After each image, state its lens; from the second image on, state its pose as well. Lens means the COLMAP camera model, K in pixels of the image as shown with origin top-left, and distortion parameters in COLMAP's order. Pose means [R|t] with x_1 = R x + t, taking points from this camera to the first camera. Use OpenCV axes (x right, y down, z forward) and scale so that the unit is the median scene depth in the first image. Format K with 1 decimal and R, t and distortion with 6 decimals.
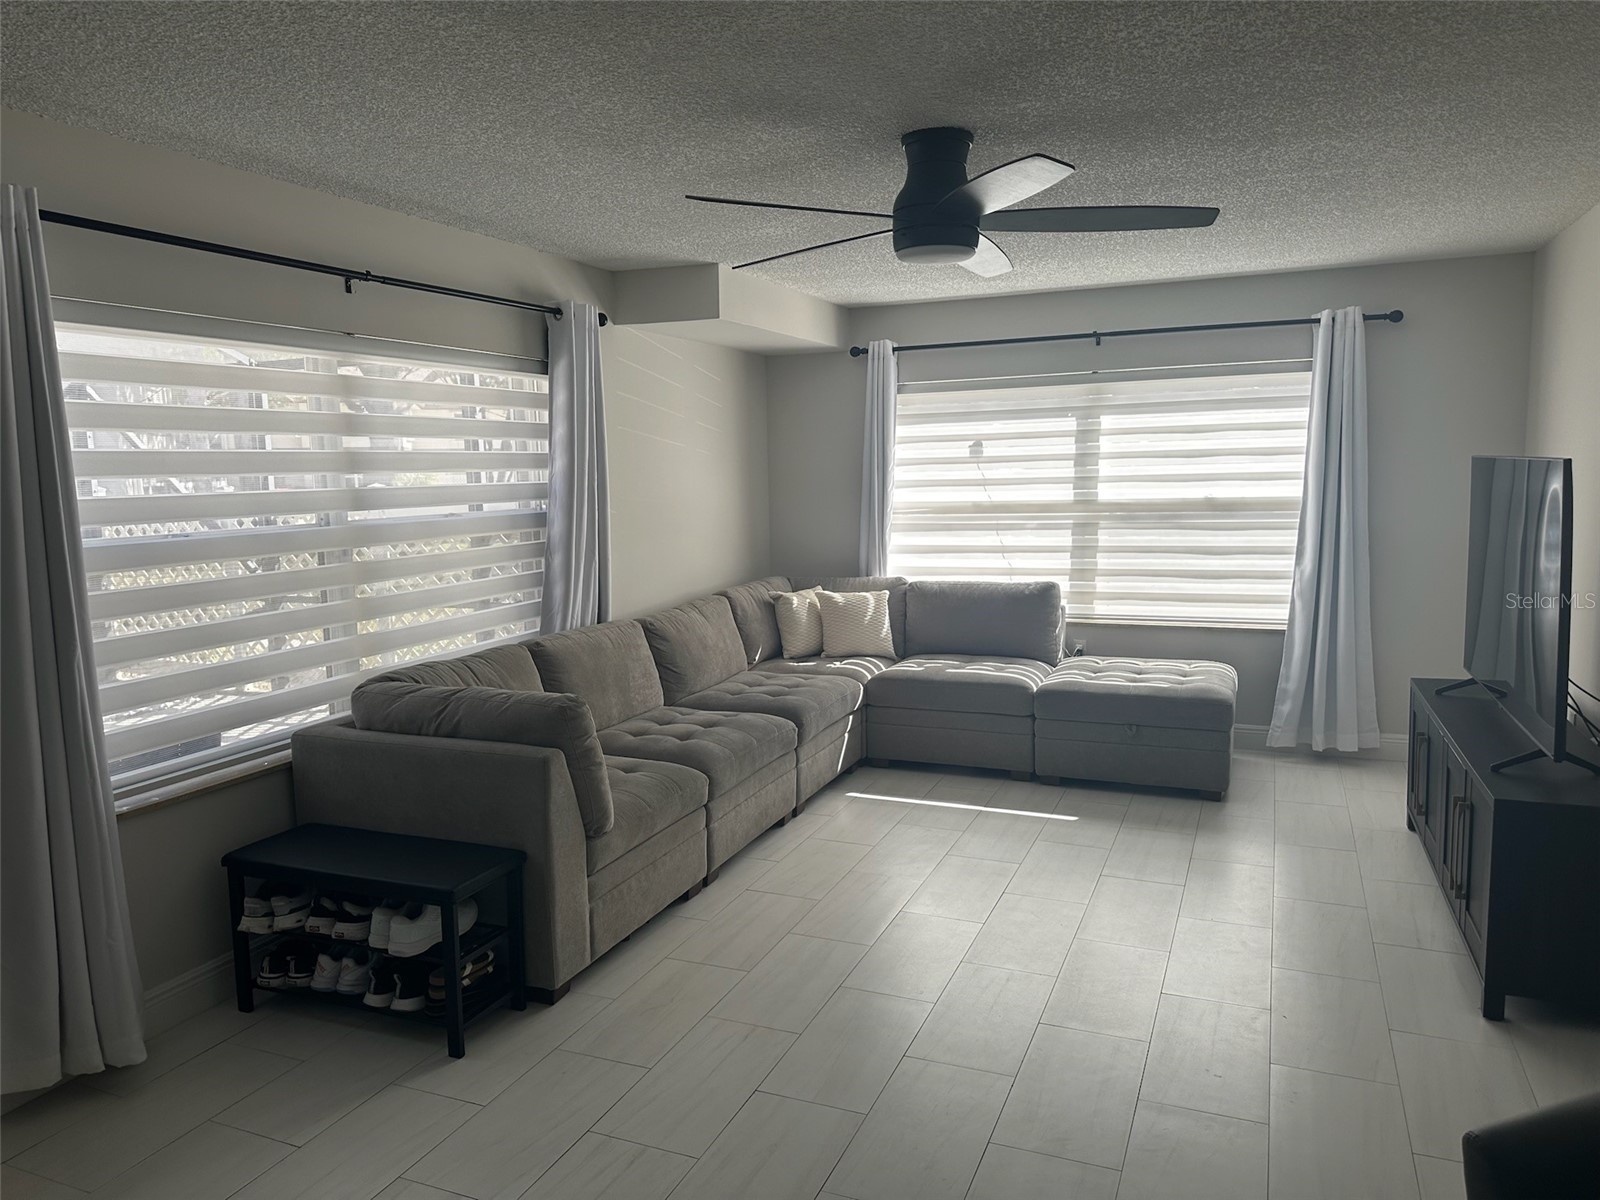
lens RADIAL K [[1106.8, 0, 747.2], [0, 1106.8, 600.1], [0, 0, 1]] dist [0.149033, -0.251244]
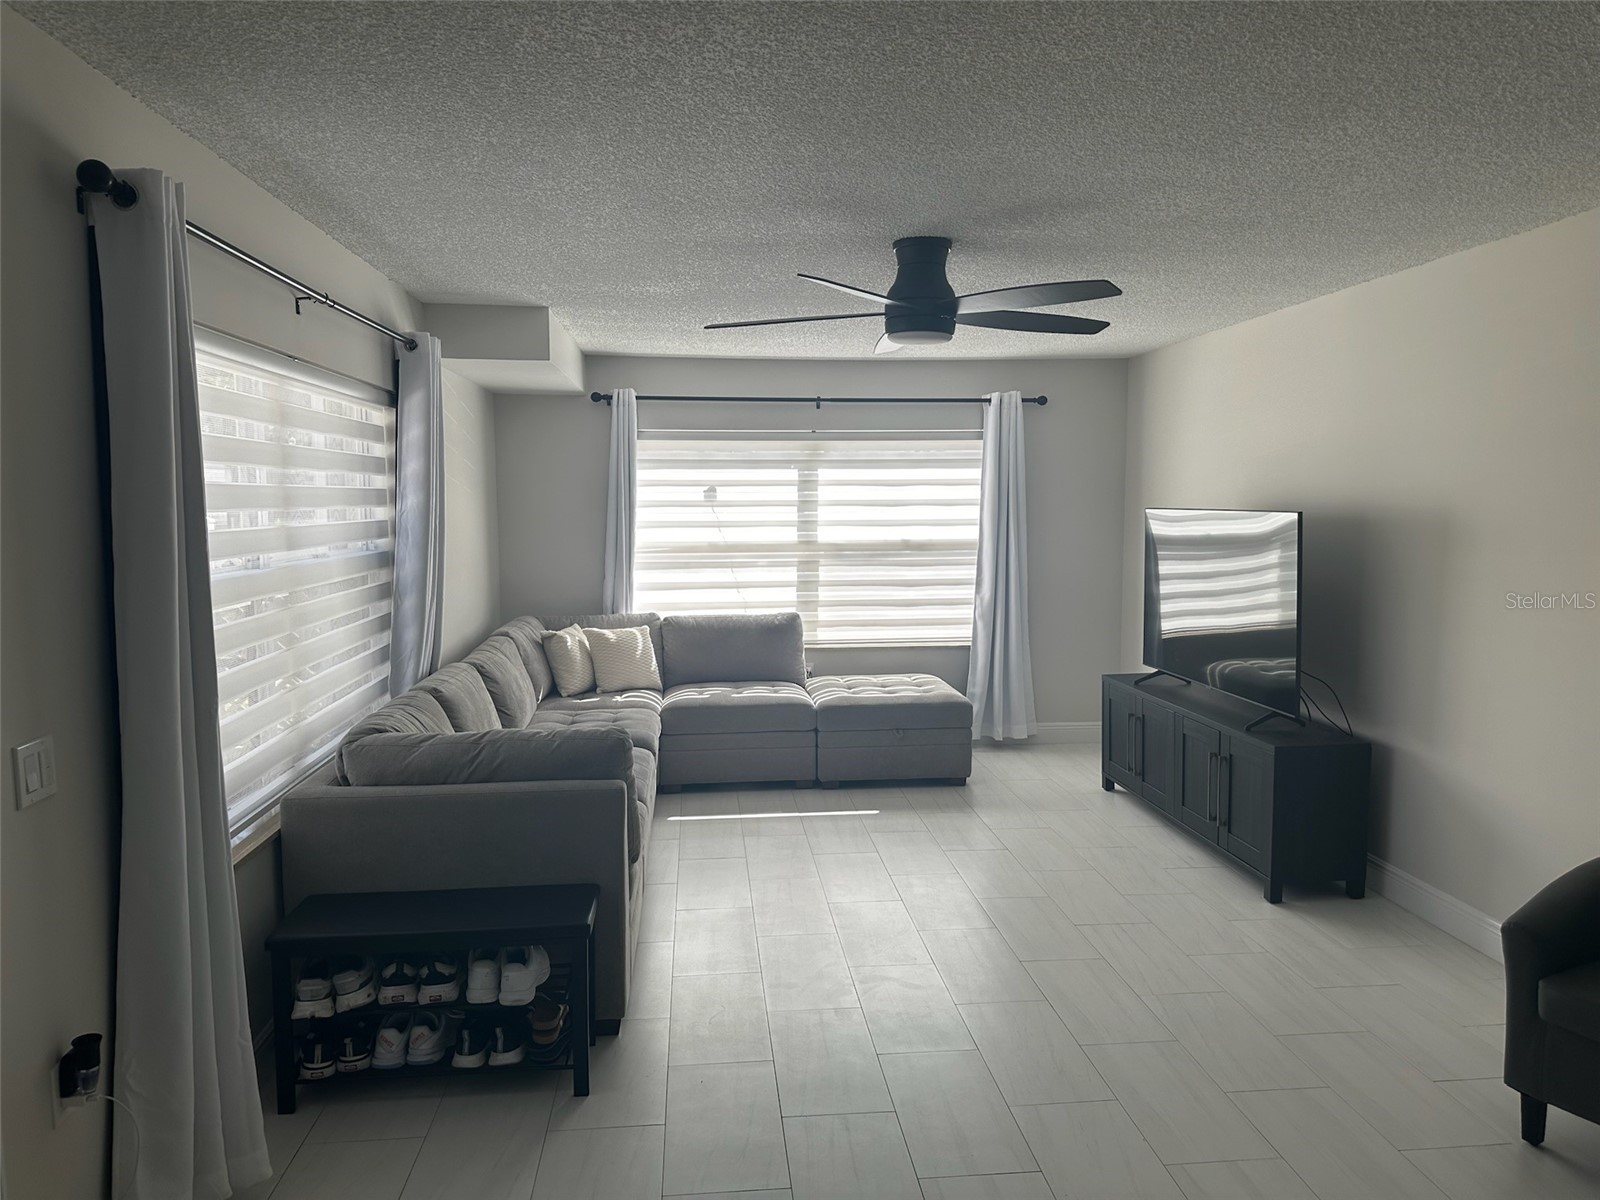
lens RADIAL K [[1107.3, 0, 800.0], [0, 1107.3, 600.0], [0, 0, 1]] dist [0.098851, -0.122664]
pose [[0.881477, -0.024343, 0.471600, -0.254848], [0.041812, 0.998771, -0.026597, 0.001006], [-0.470373, 0.043163, 0.881412, 0.006582]]
